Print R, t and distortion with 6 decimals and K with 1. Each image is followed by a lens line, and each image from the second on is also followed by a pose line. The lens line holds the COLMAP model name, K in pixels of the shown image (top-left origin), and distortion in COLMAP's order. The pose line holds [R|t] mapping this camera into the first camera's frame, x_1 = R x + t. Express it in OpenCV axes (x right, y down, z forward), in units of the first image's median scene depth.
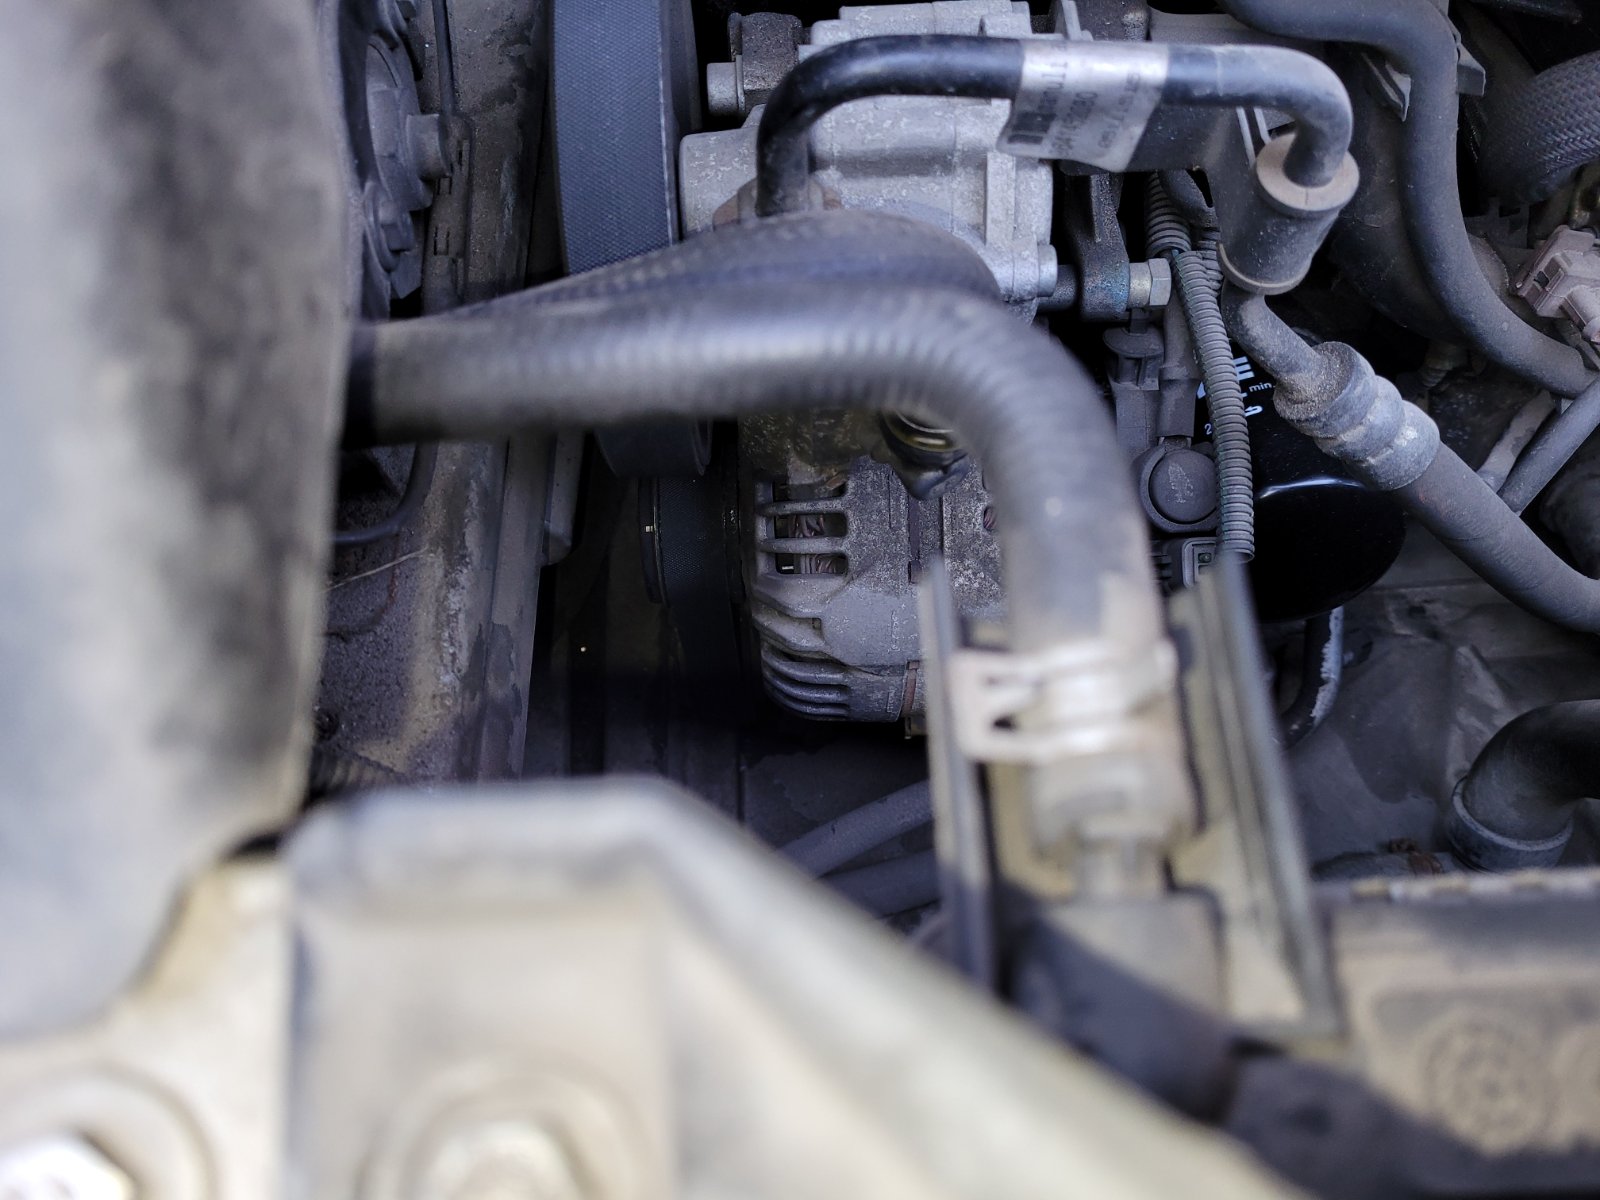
lens RADIAL K [[1278.1, 0, 800.0], [0, 1278.1, 600.0], [0, 0, 1]] dist [-0.001483, 0.046672]
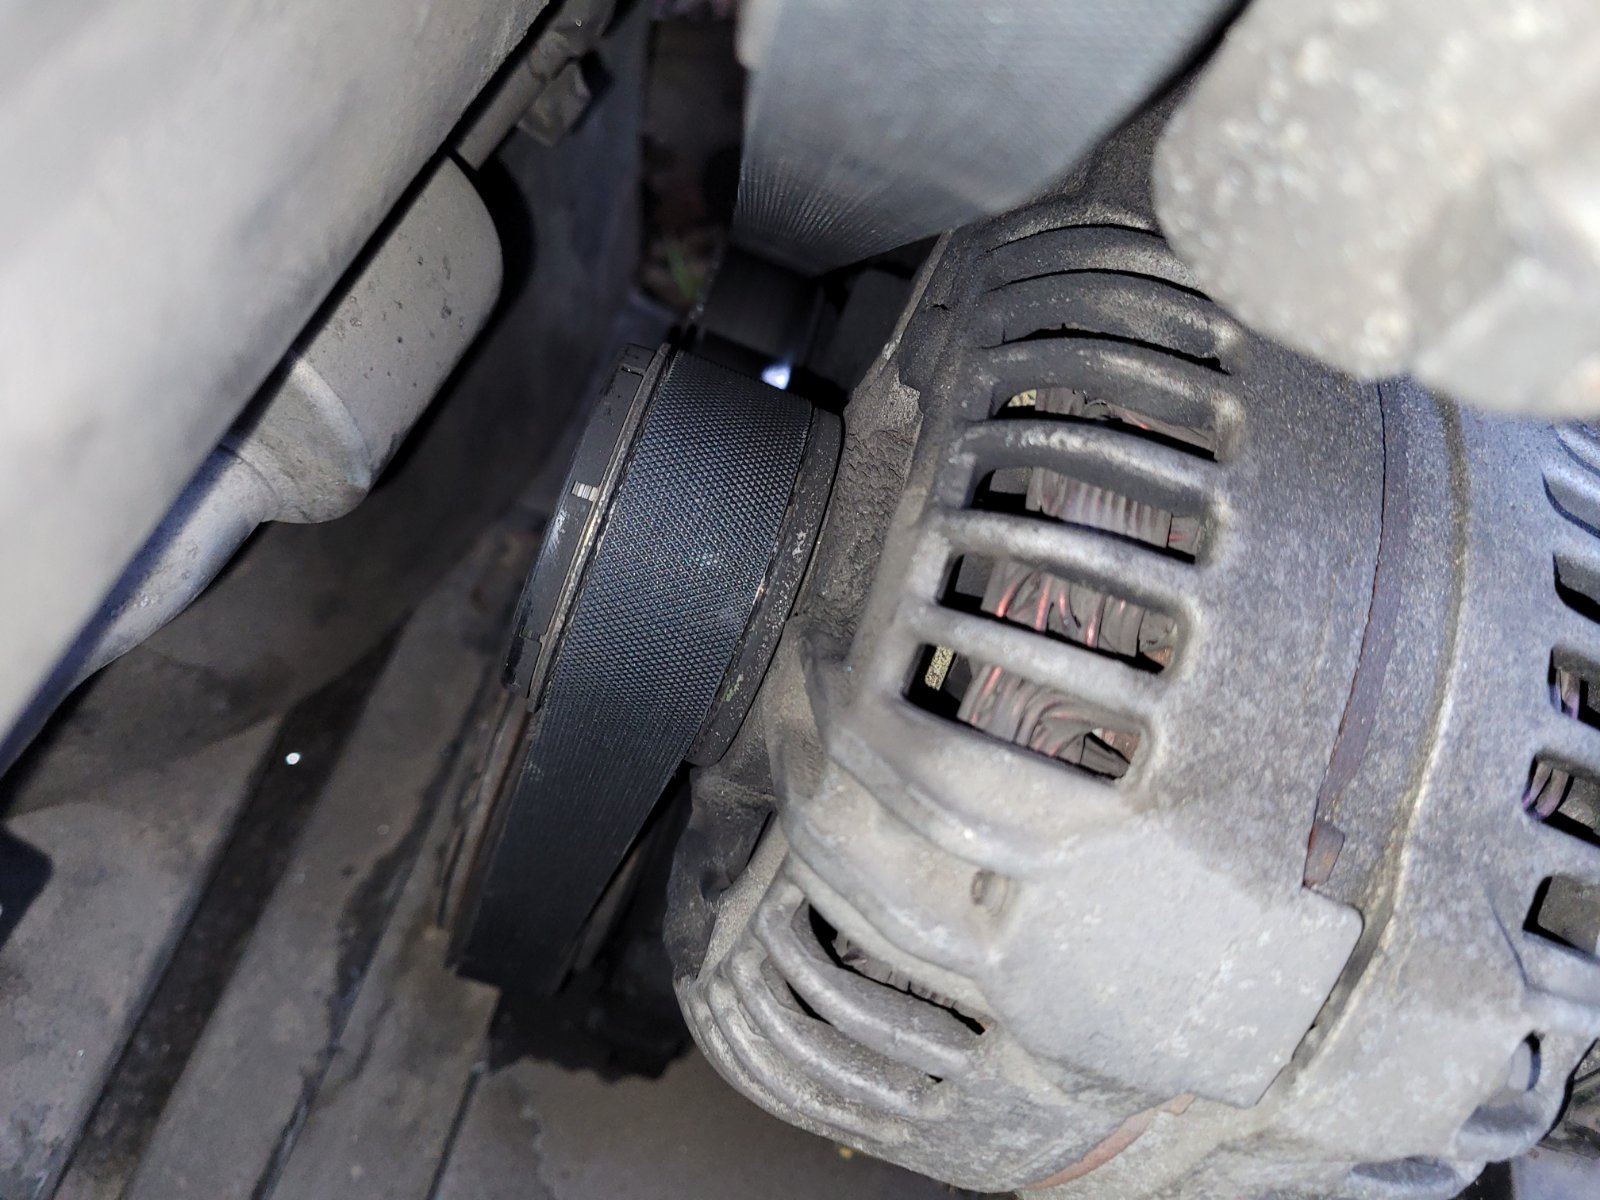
lens RADIAL K [[1278.1, 0, 800.0], [0, 1278.1, 600.0], [0, 0, 1]] dist [-0.001483, 0.046672]
pose [[0.917367, 0.378115, 0.124365, -0.097084], [-0.345494, 0.911553, -0.222947, 0.037888], [-0.197665, 0.161557, 0.966865, 0.636651]]
